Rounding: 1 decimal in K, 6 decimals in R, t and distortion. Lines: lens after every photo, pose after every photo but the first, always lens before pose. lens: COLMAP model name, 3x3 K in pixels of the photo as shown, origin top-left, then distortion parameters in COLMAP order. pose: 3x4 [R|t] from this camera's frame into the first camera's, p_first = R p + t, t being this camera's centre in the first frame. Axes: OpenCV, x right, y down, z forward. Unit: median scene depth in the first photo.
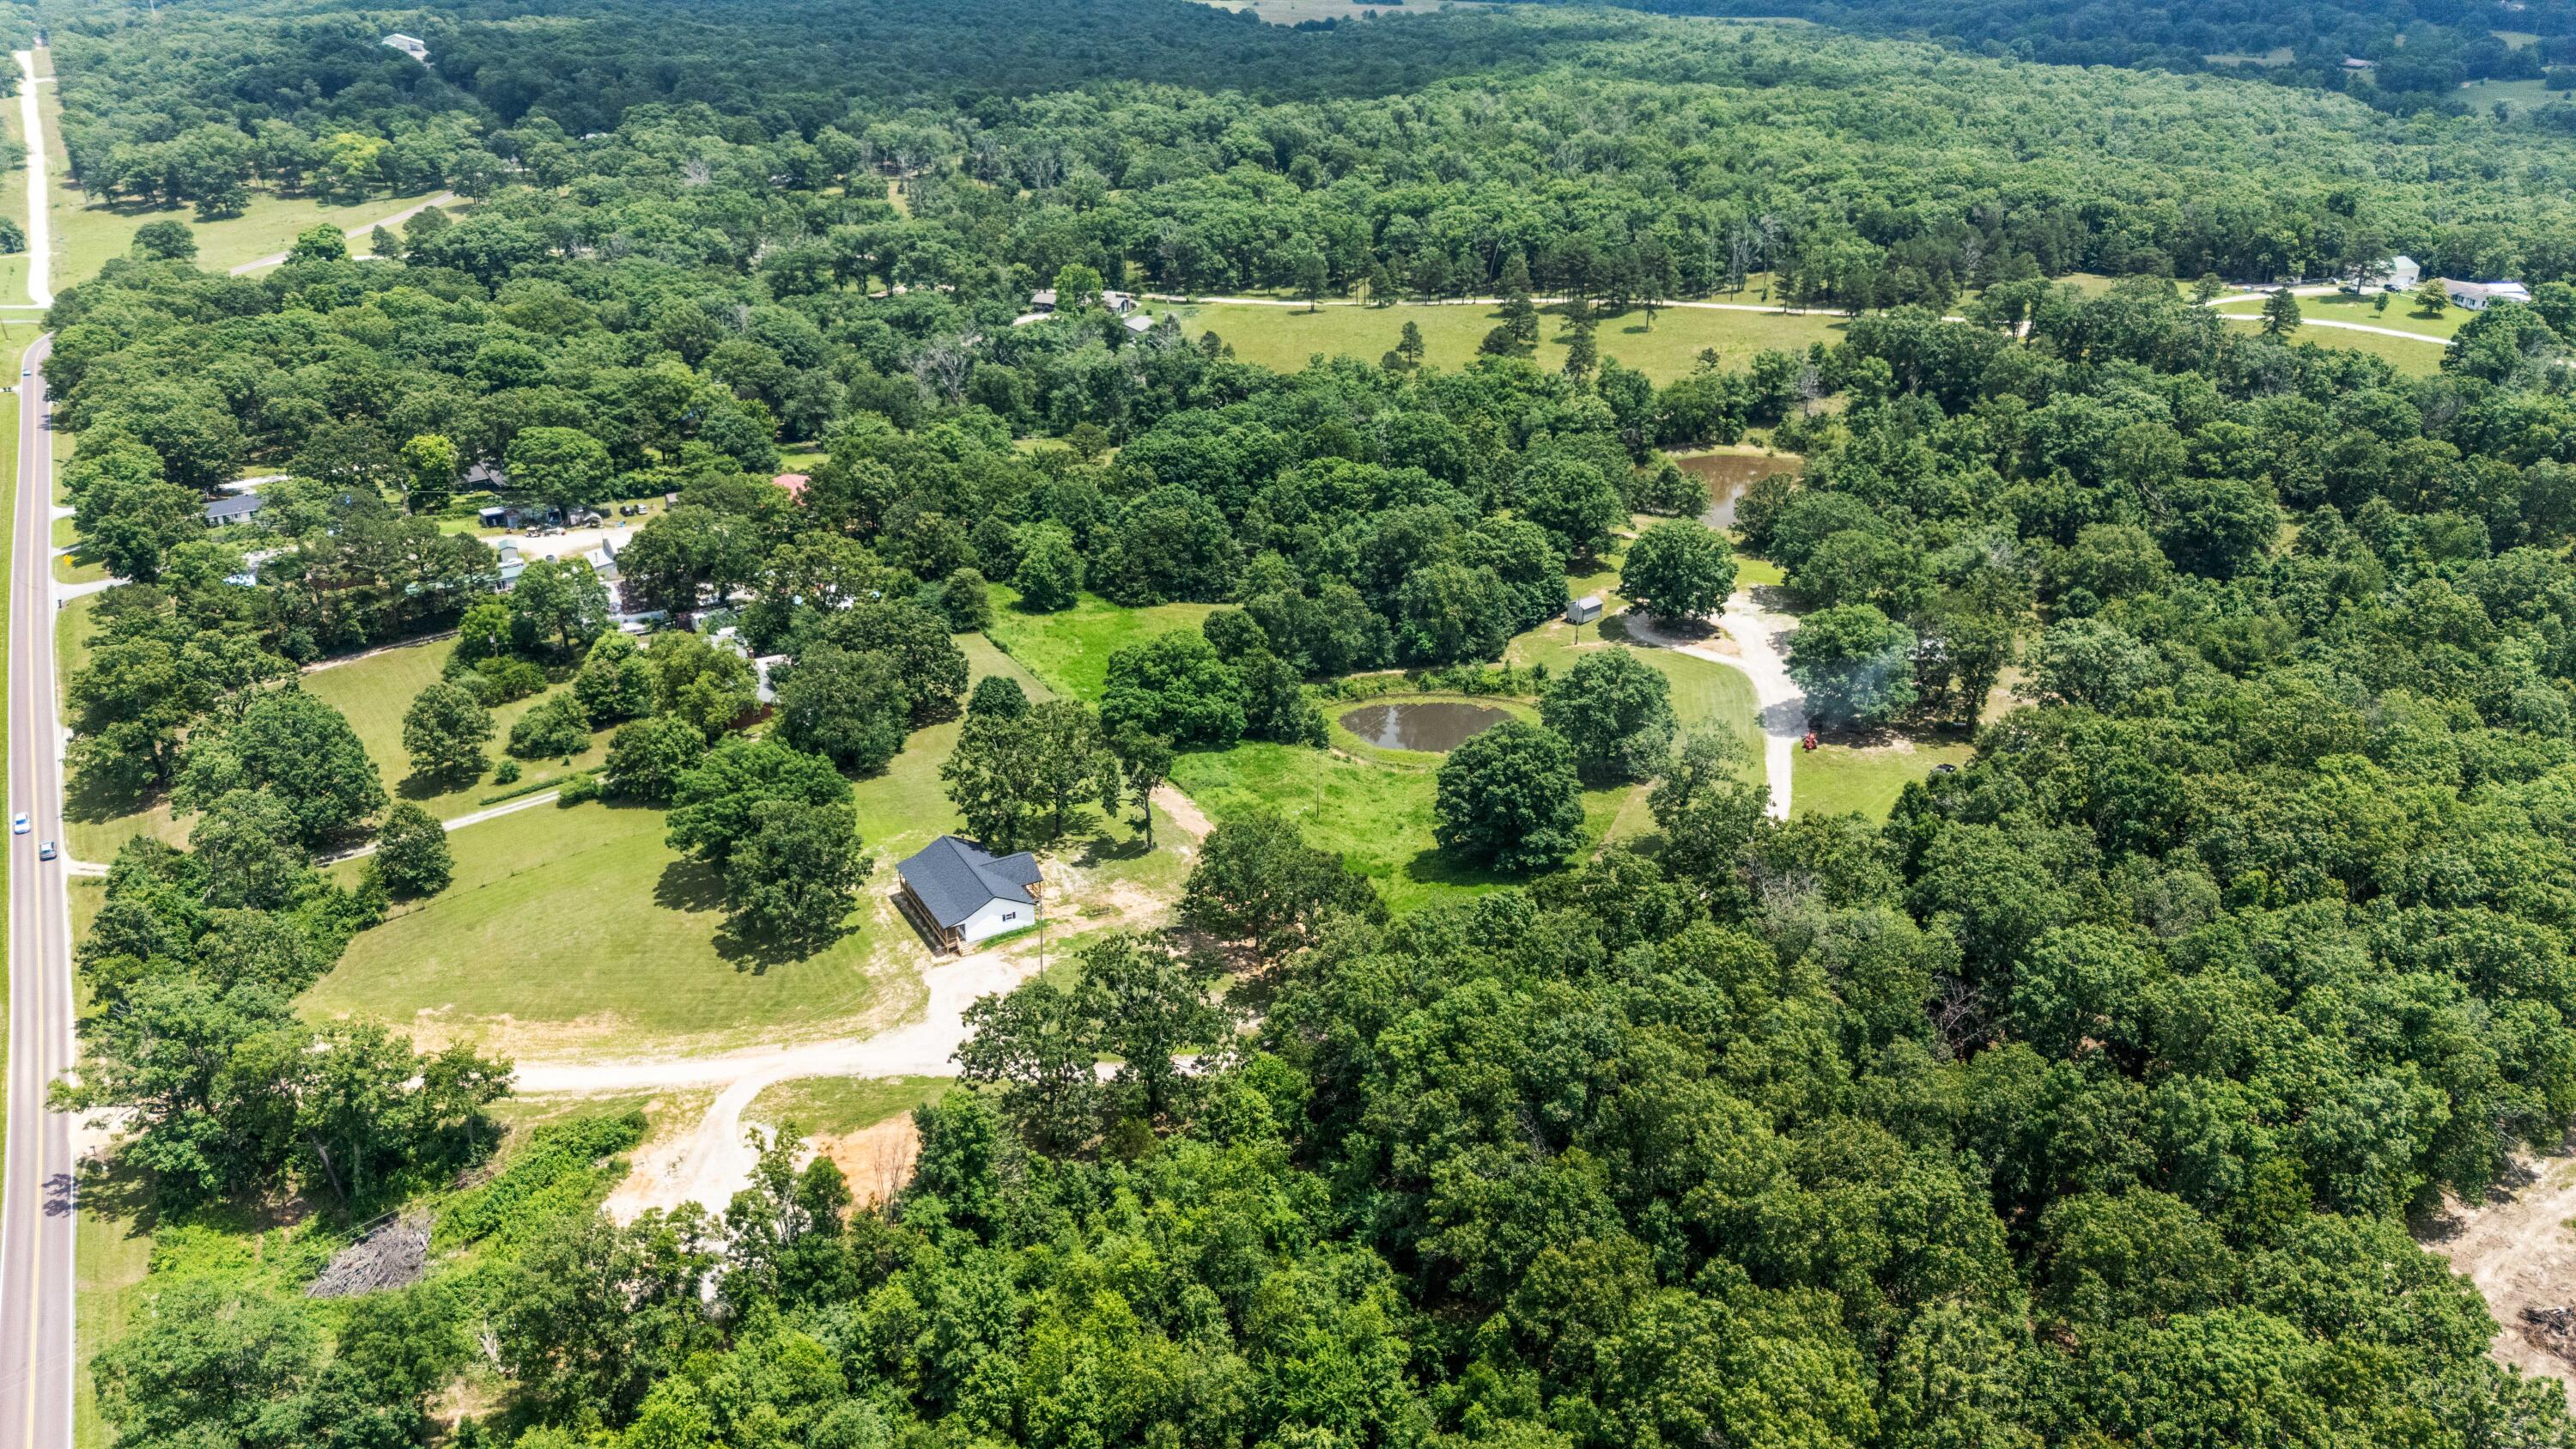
lens RADIAL K [[1907.8, 0, 1290.6], [0, 1907.8, 724.6], [0, 0, 1]] dist [0.061053, -0.046724]
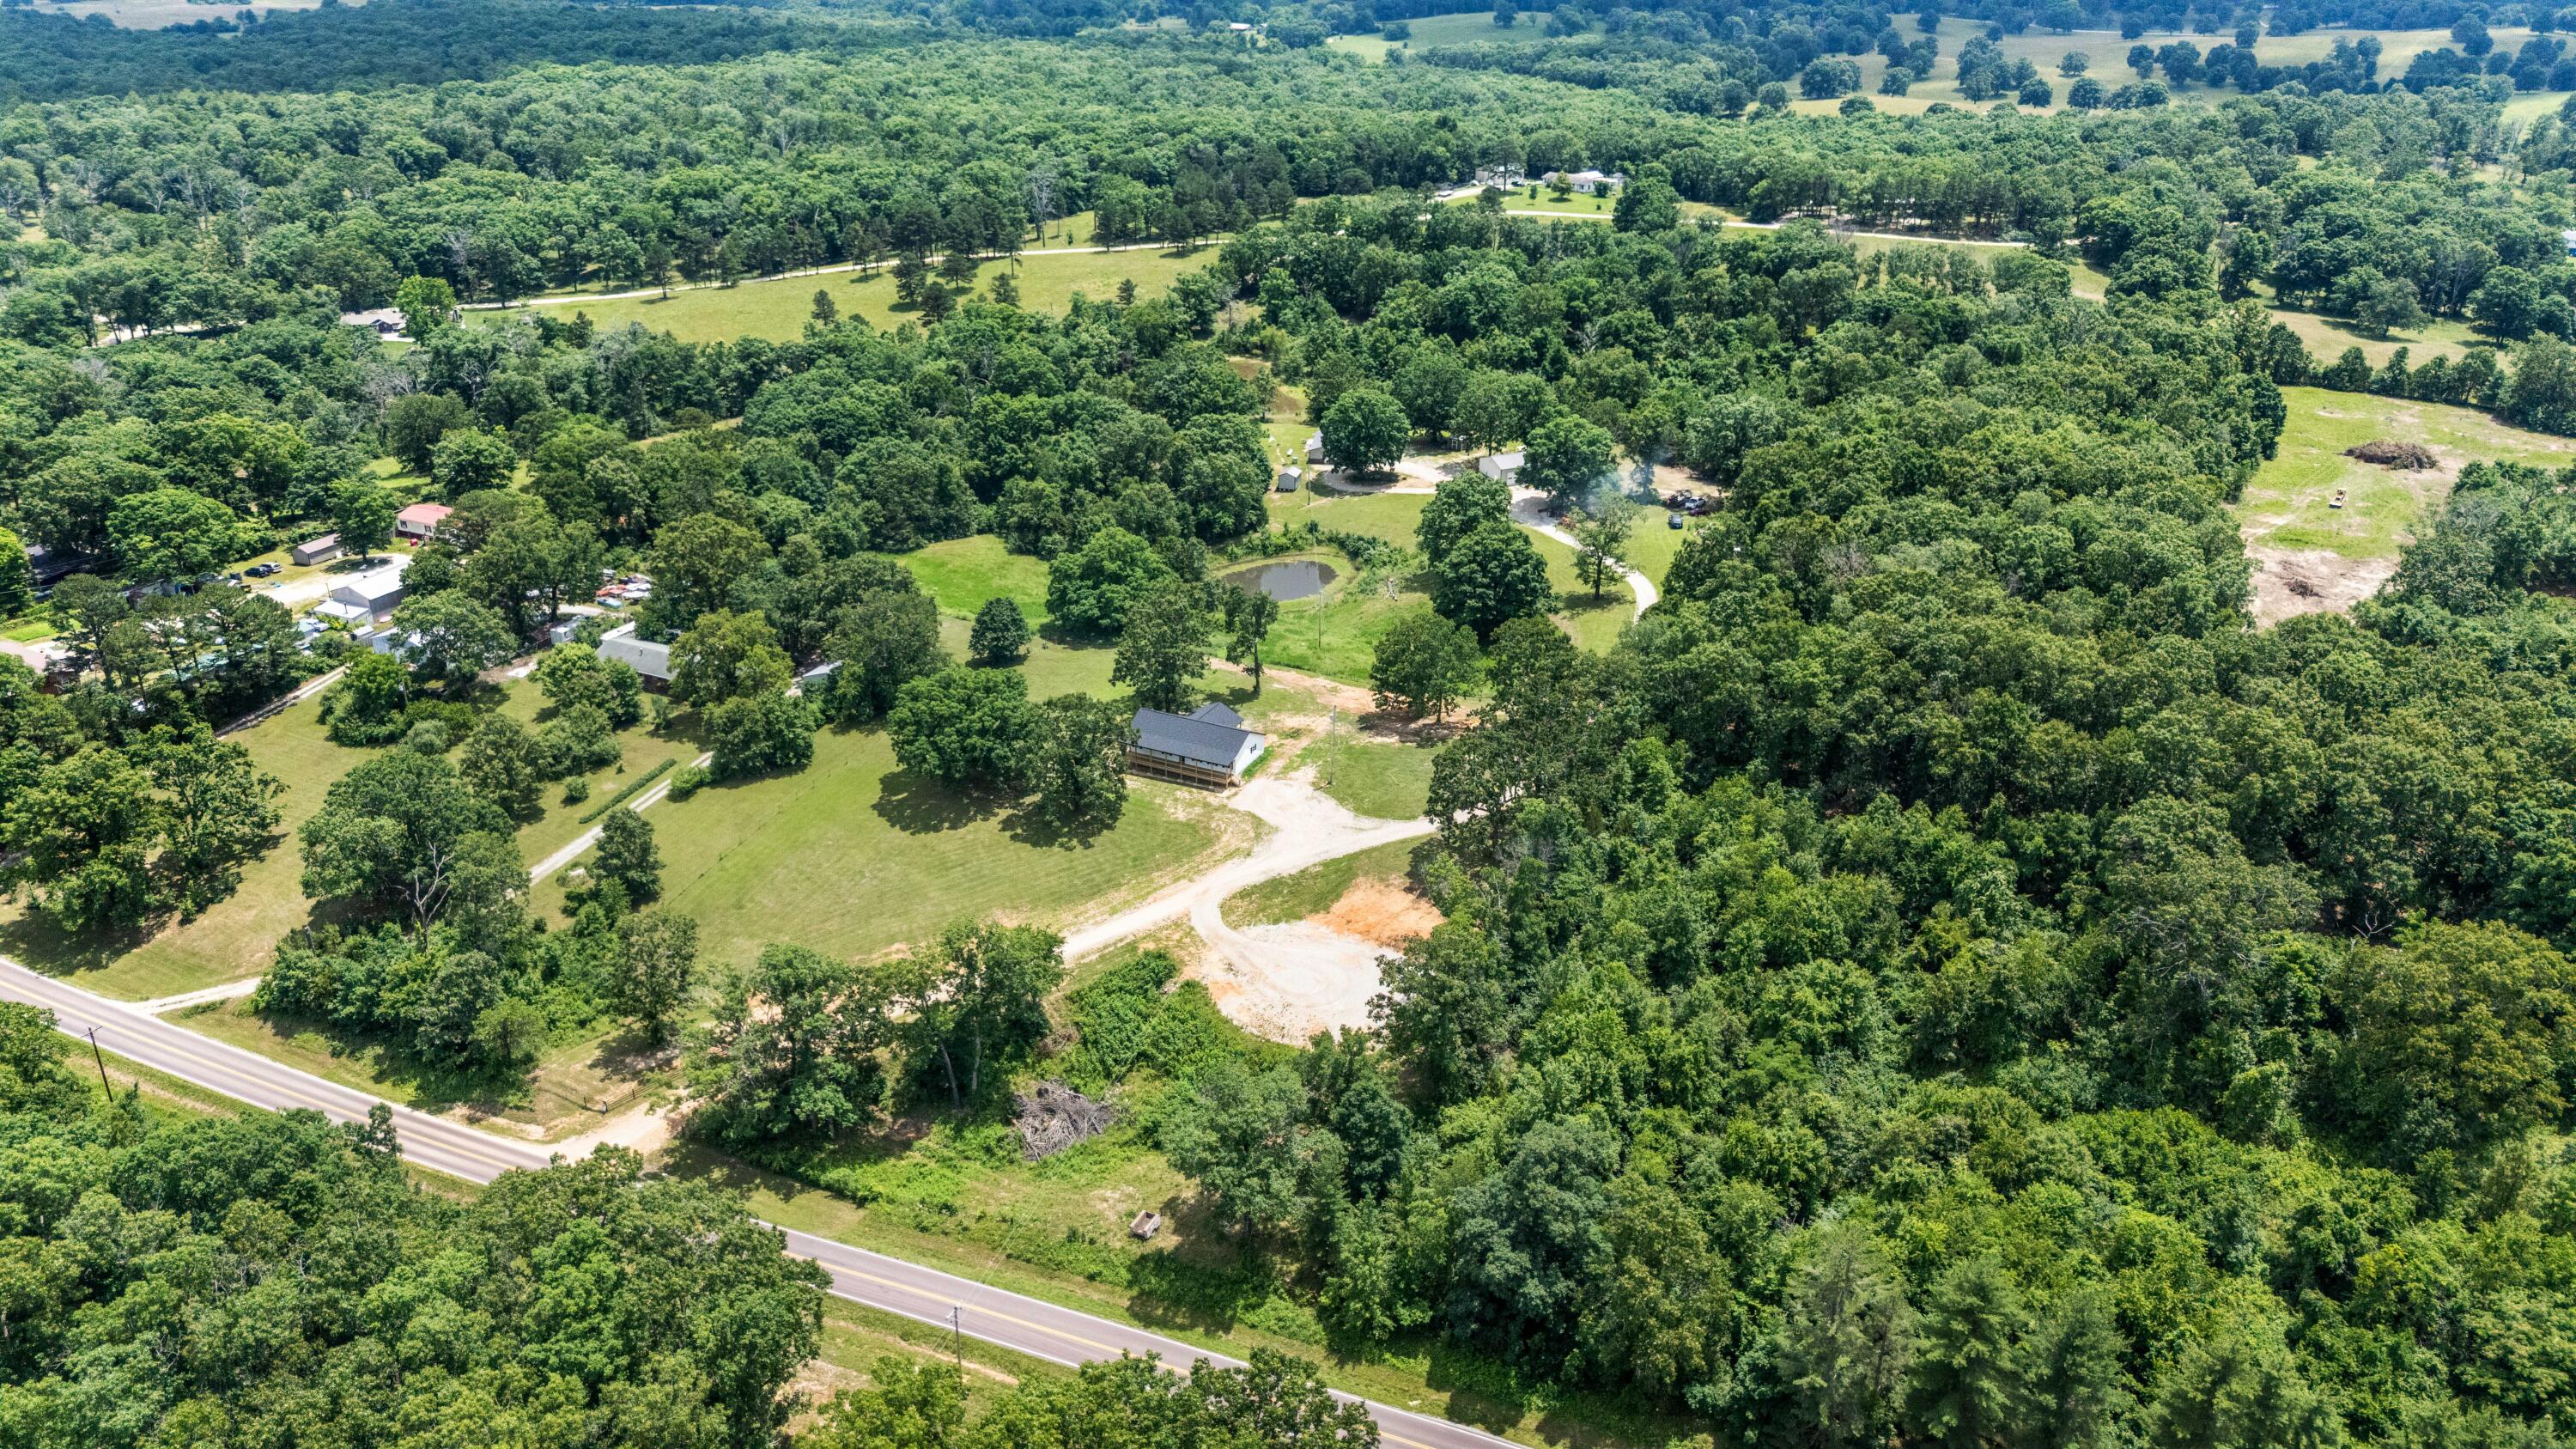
lens RADIAL K [[1907.8, 0, 1289.7], [0, 1907.8, 733.8], [0, 0, 1]] dist [0.061053, -0.046724]
pose [[0.824822, -0.234411, 0.514510, -0.323047], [0.230352, 0.970379, 0.072822, 0.005132], [-0.516340, 0.058453, 0.854387, -0.005558]]
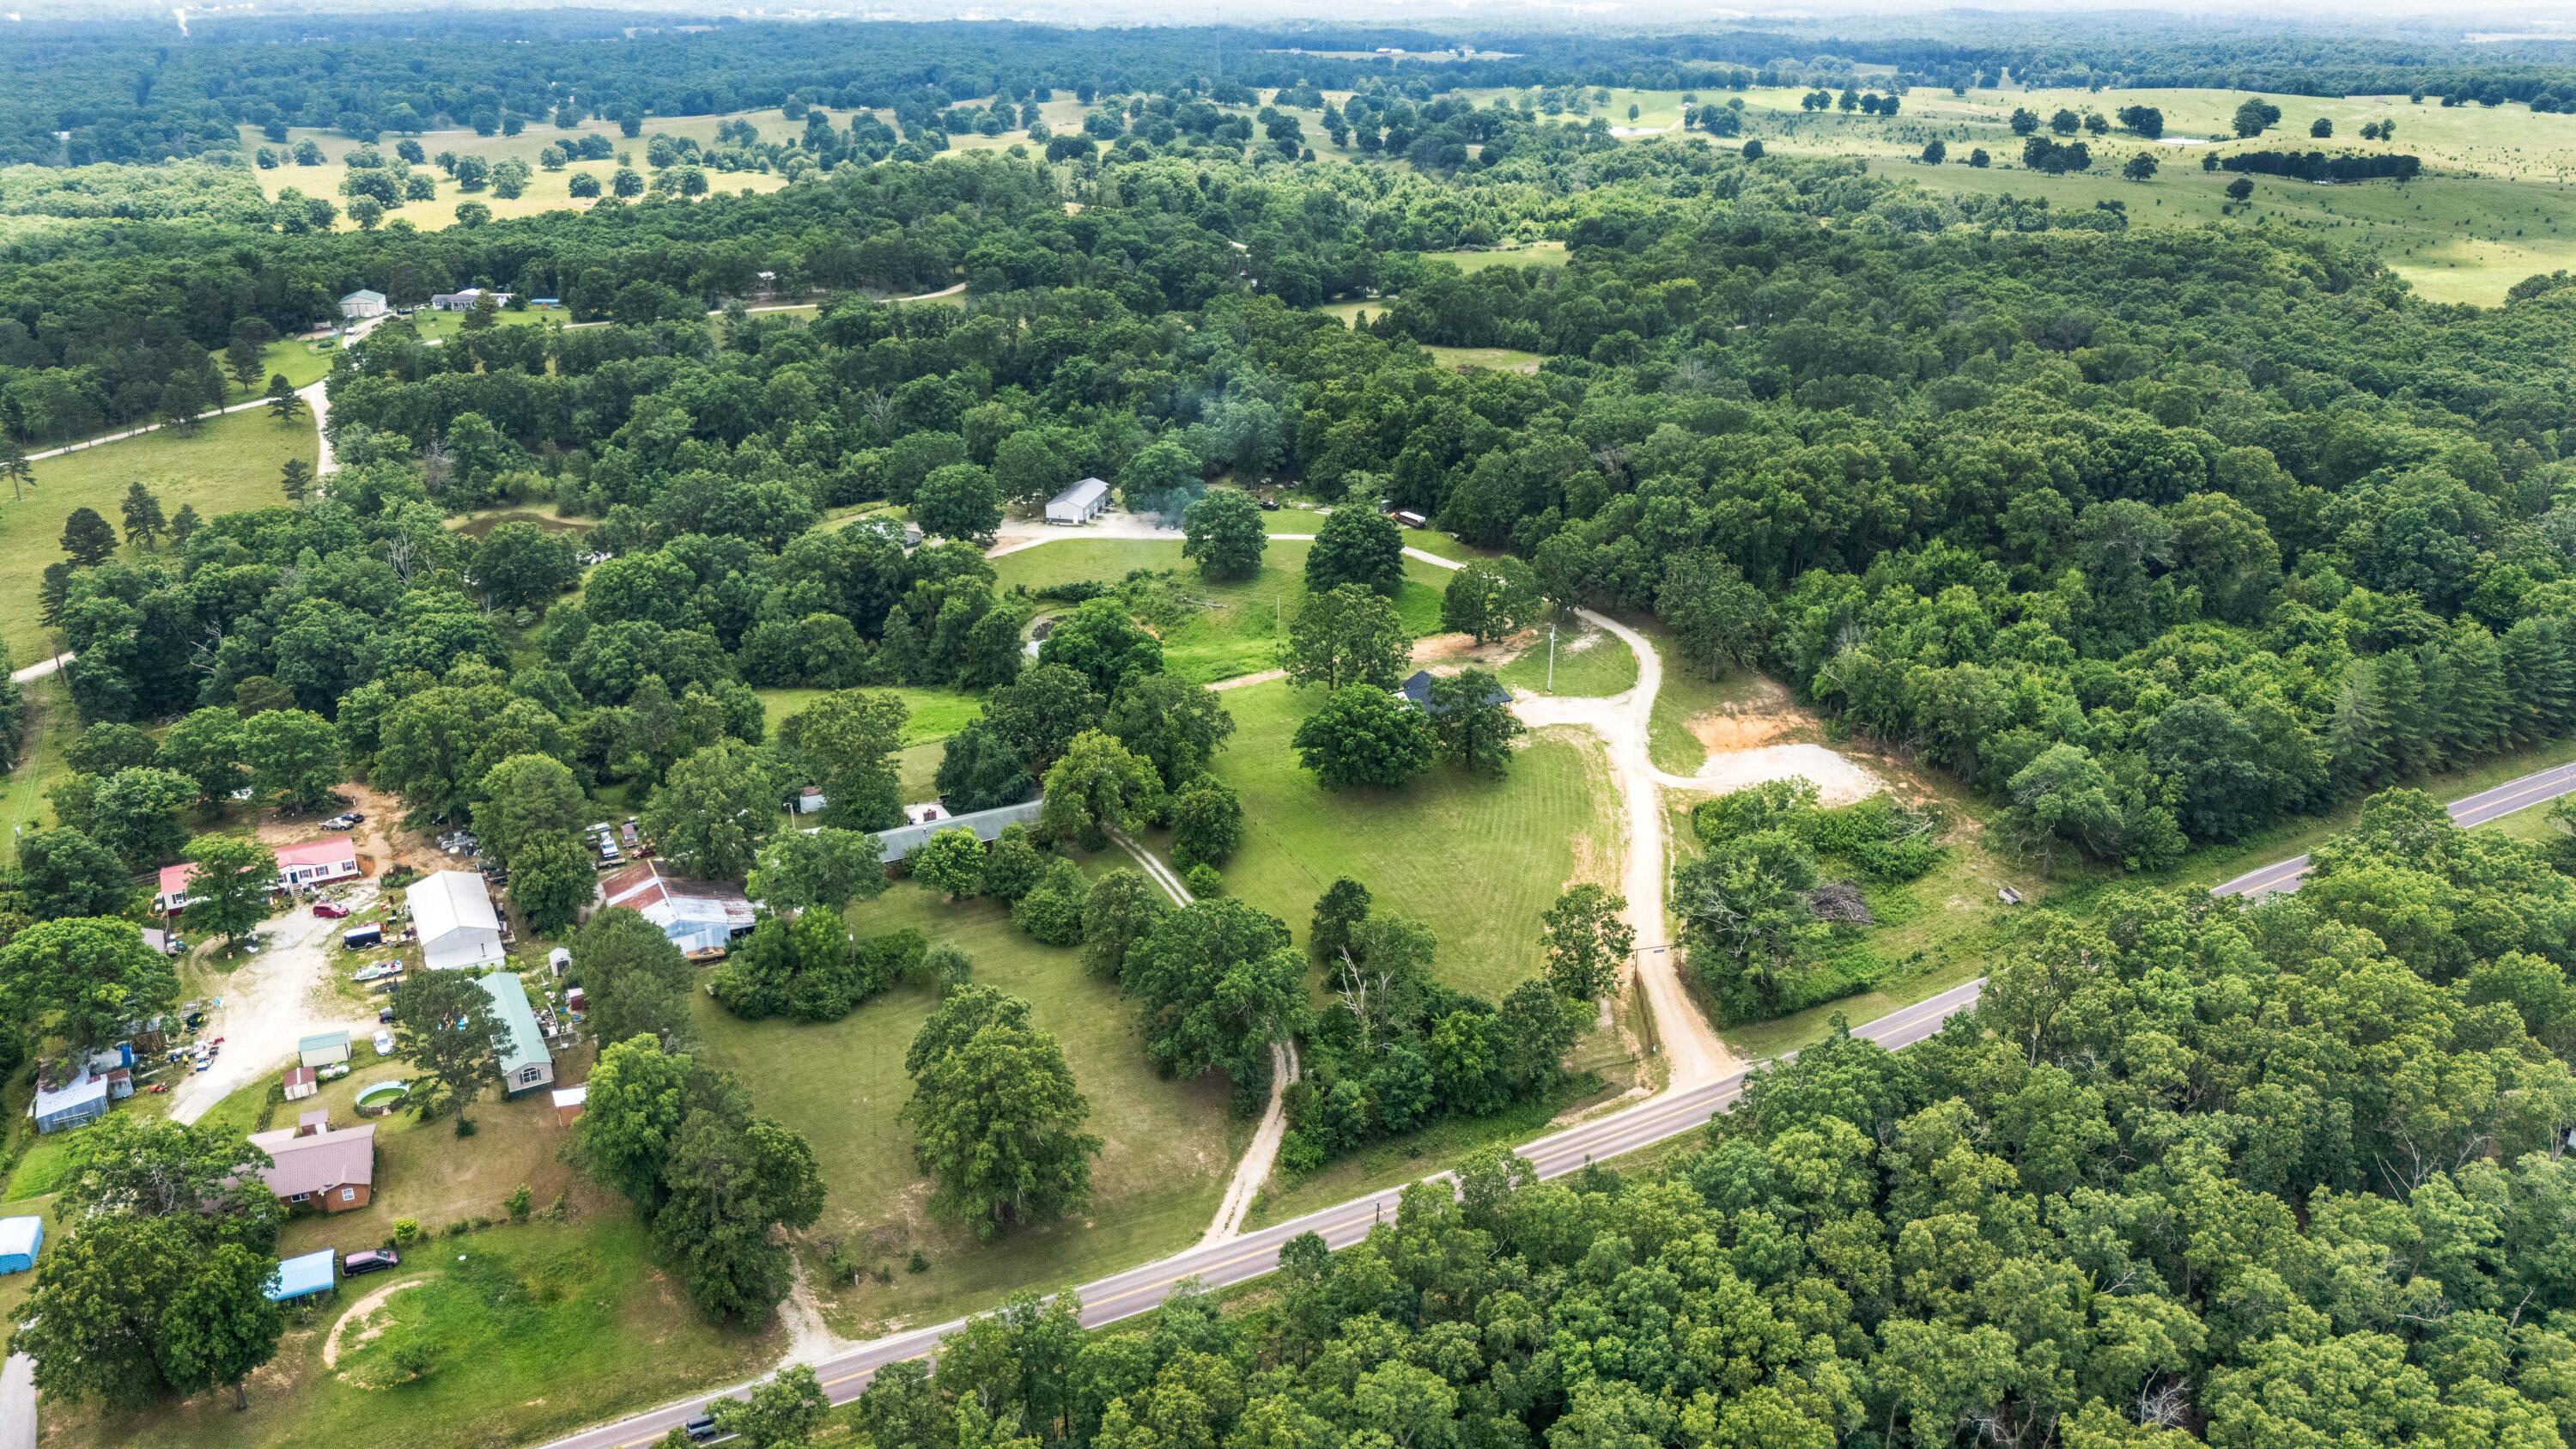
lens RADIAL K [[1907.8, 0, 1293.4], [0, 1907.8, 725.2], [0, 0, 1]] dist [0.061053, -0.046724]
pose [[0.024216, -0.370875, 0.928367, -0.659714], [0.412389, 0.849653, 0.328672, -0.179442], [-0.910686, 0.374889, 0.173520, 0.393915]]
